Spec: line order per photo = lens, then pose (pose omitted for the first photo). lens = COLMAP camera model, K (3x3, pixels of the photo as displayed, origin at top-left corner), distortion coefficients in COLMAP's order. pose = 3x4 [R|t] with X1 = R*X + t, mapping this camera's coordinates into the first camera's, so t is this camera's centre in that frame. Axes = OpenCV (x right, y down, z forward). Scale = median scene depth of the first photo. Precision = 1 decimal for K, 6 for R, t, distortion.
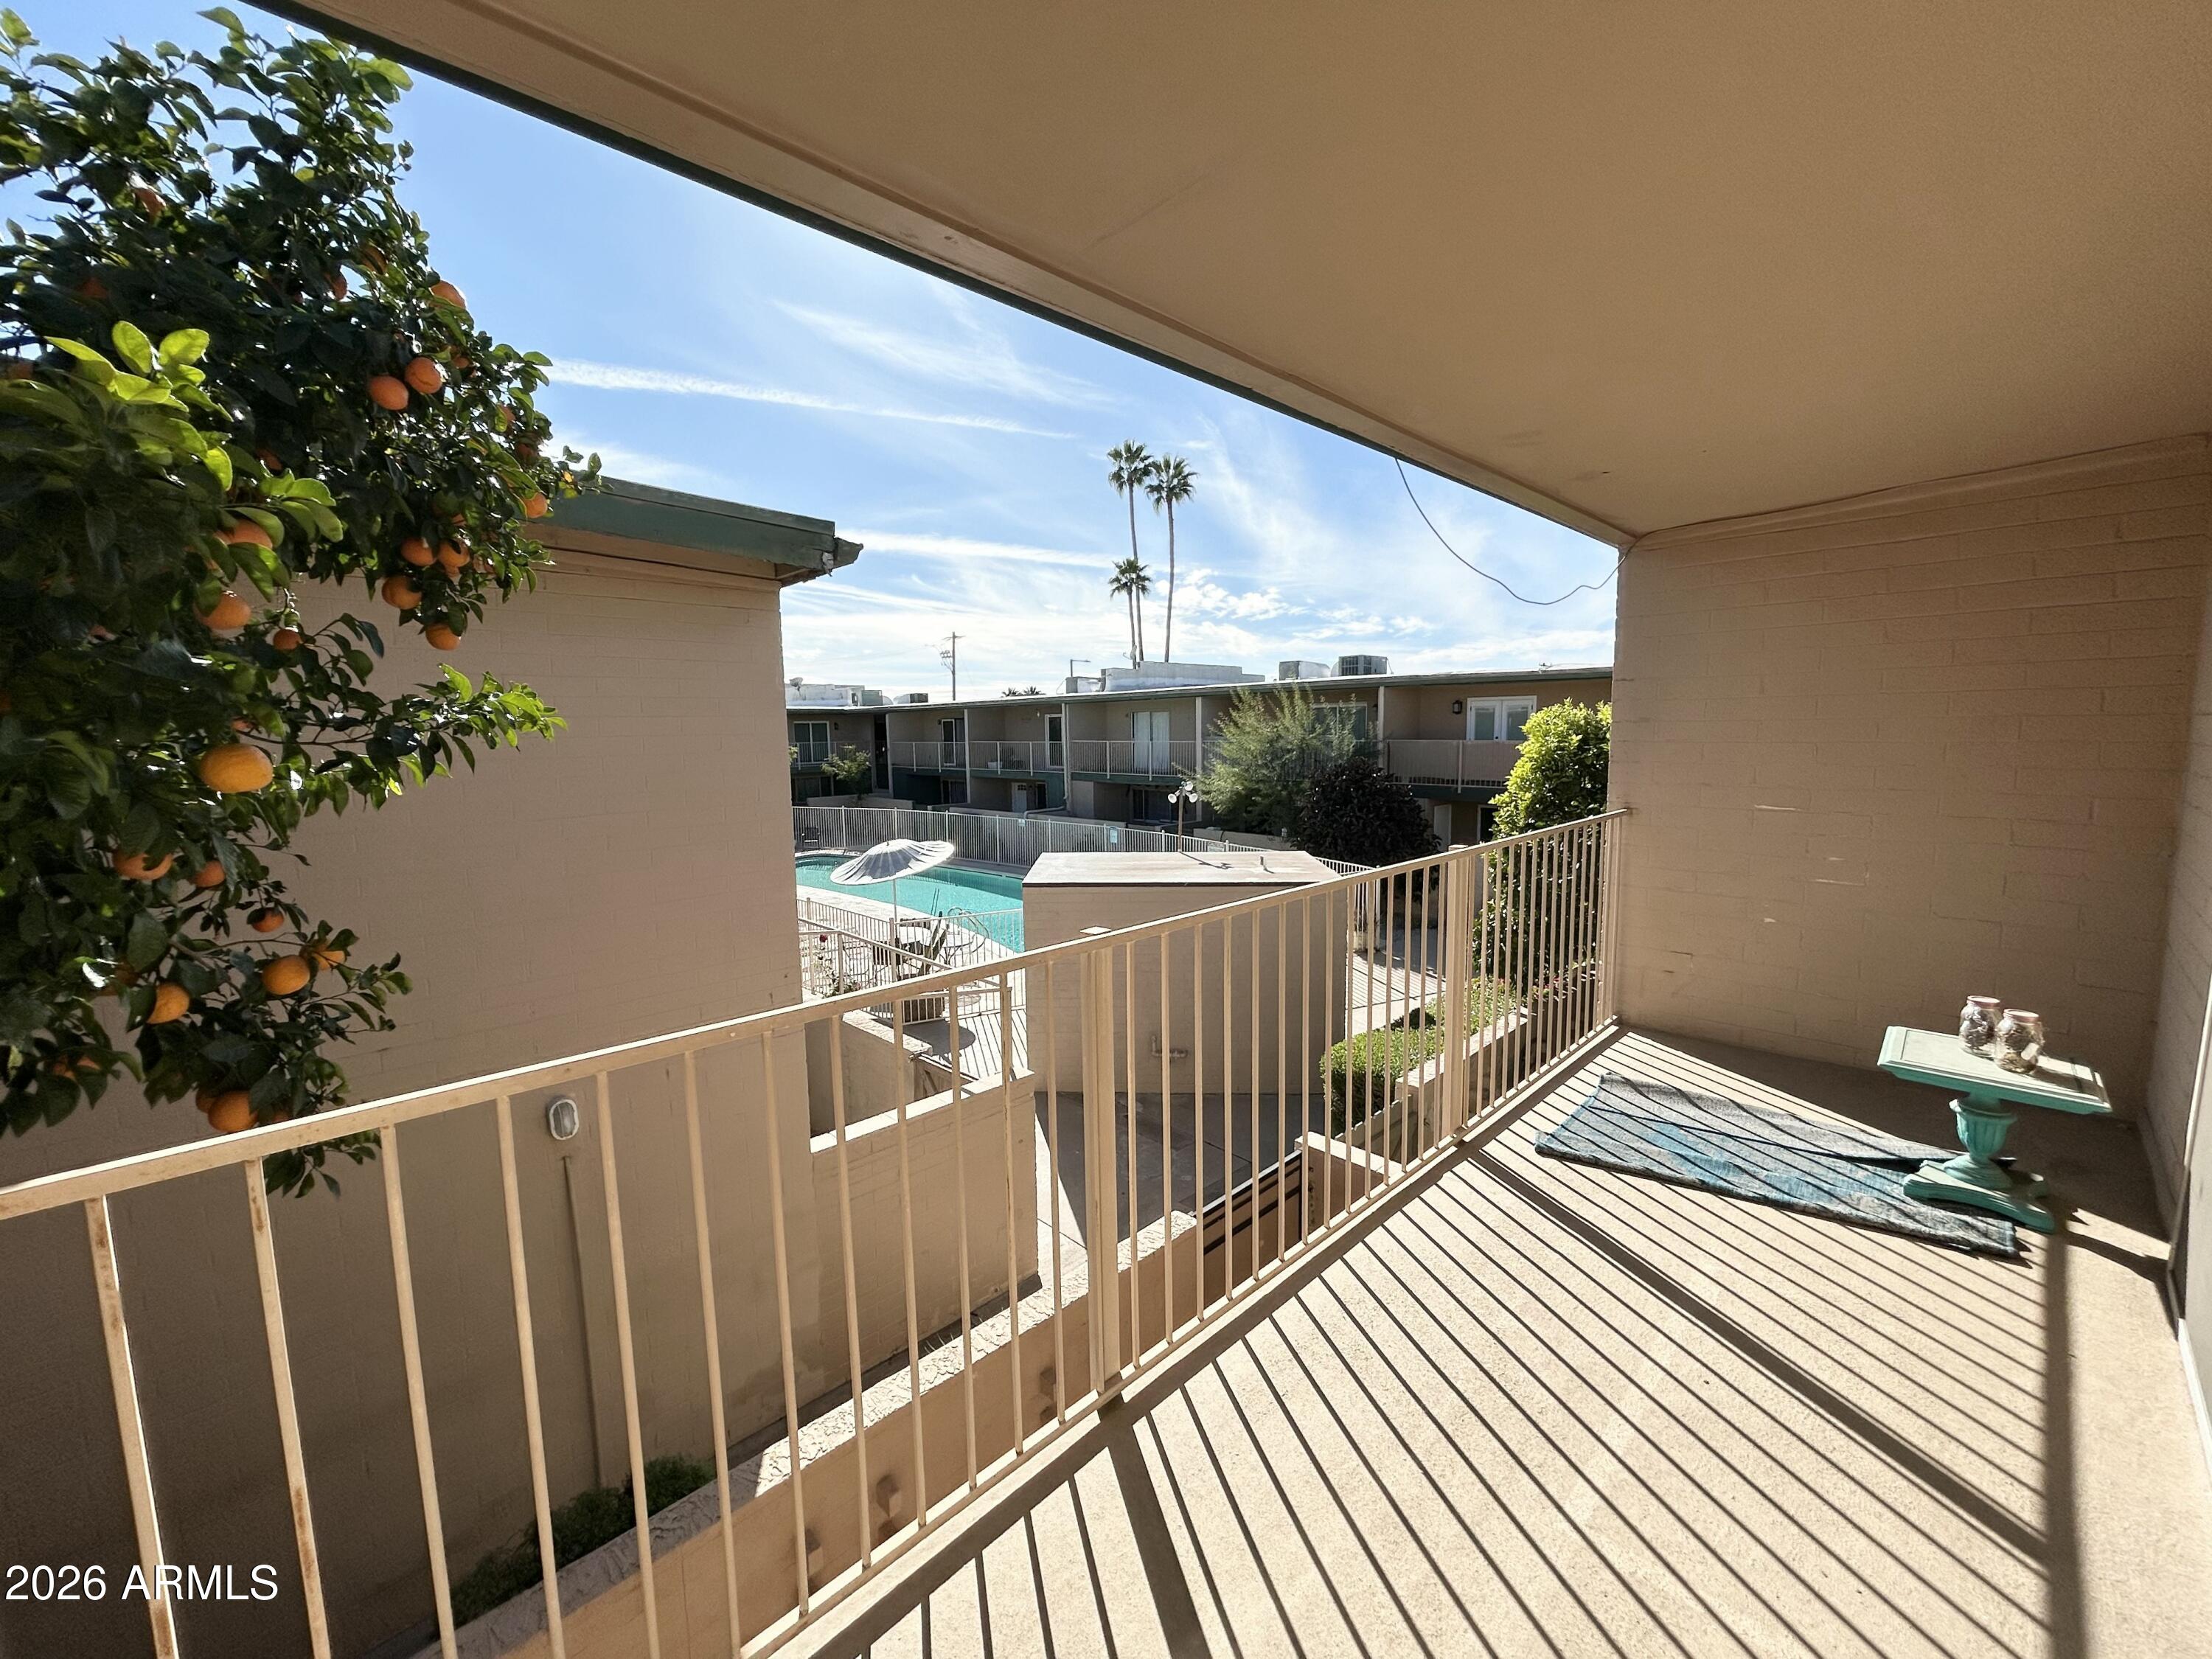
lens RADIAL K [[888.4, 0, 1106.4], [0, 888.4, 816.1], [0, 0, 1]] dist [-0.000036, -0.000044]
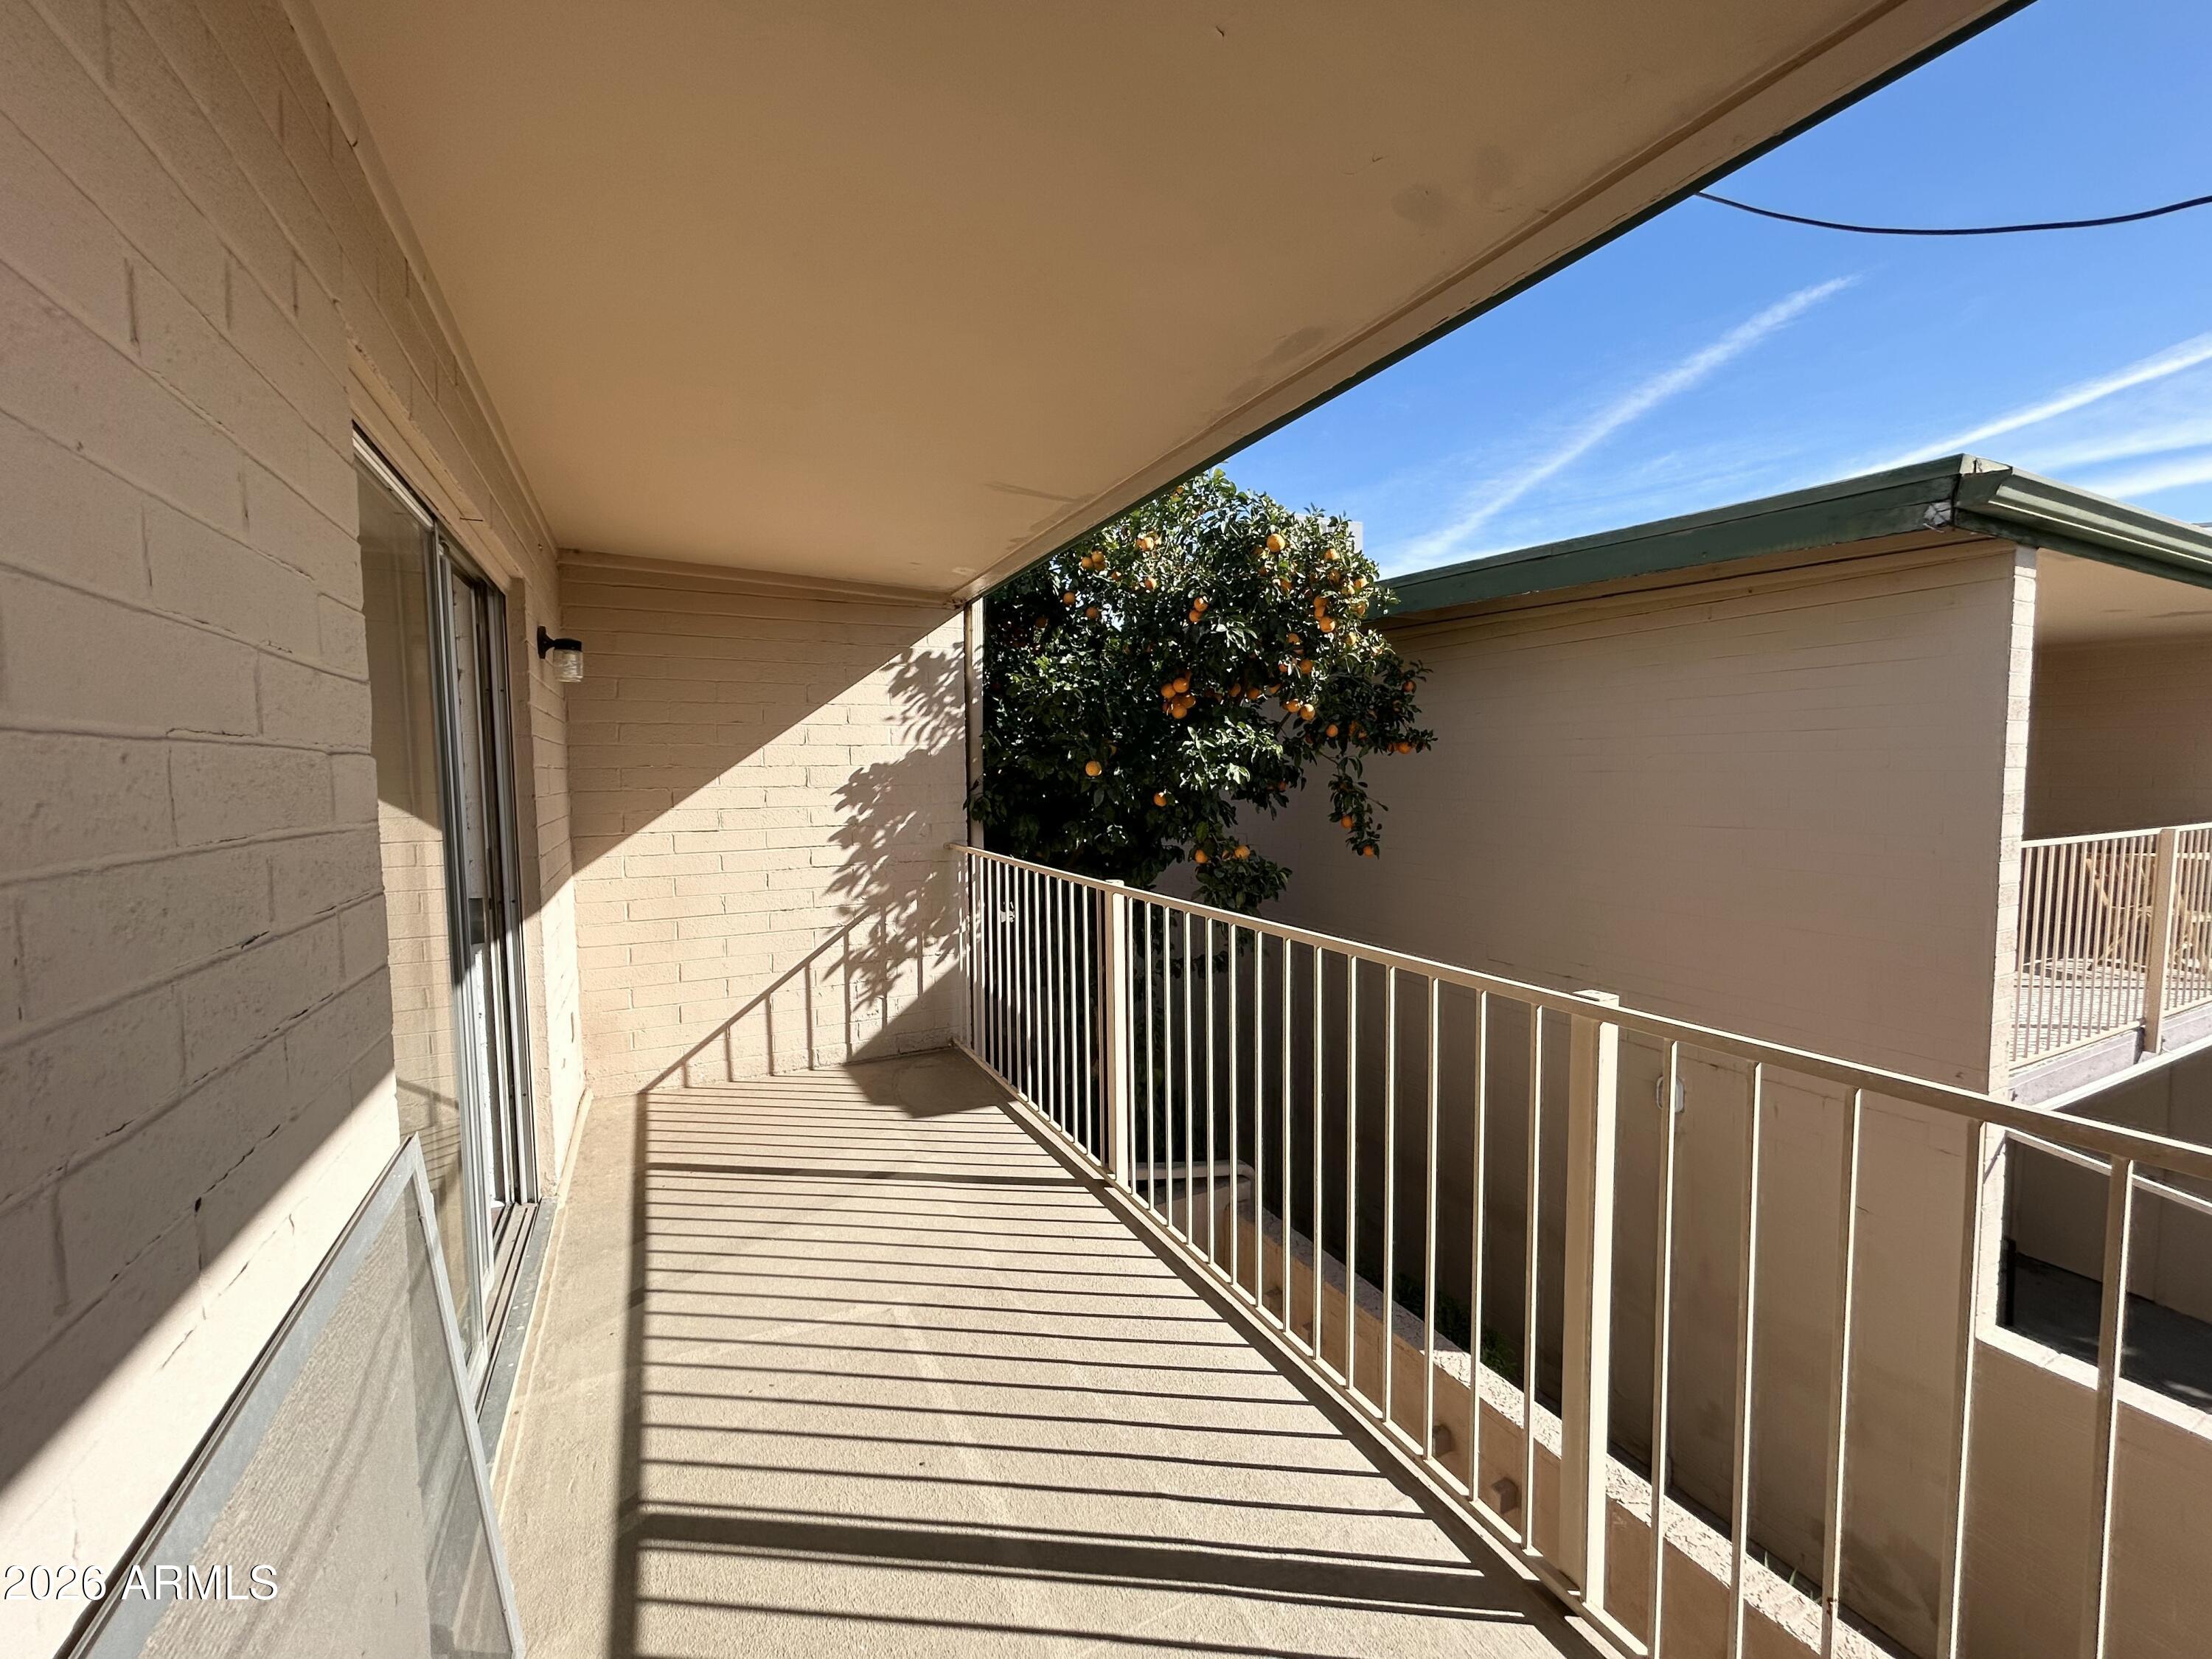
lens RADIAL K [[882.8, 0, 1092.0], [0, 882.8, 829.4], [0, 0, 1]] dist [-0.000332, -0.000017]
pose [[-0.306527, 0.089127, -0.947680, 1.006720], [-0.079644, 0.989714, 0.118841, -0.100203], [0.948524, 0.111905, -0.296275, 0.958104]]
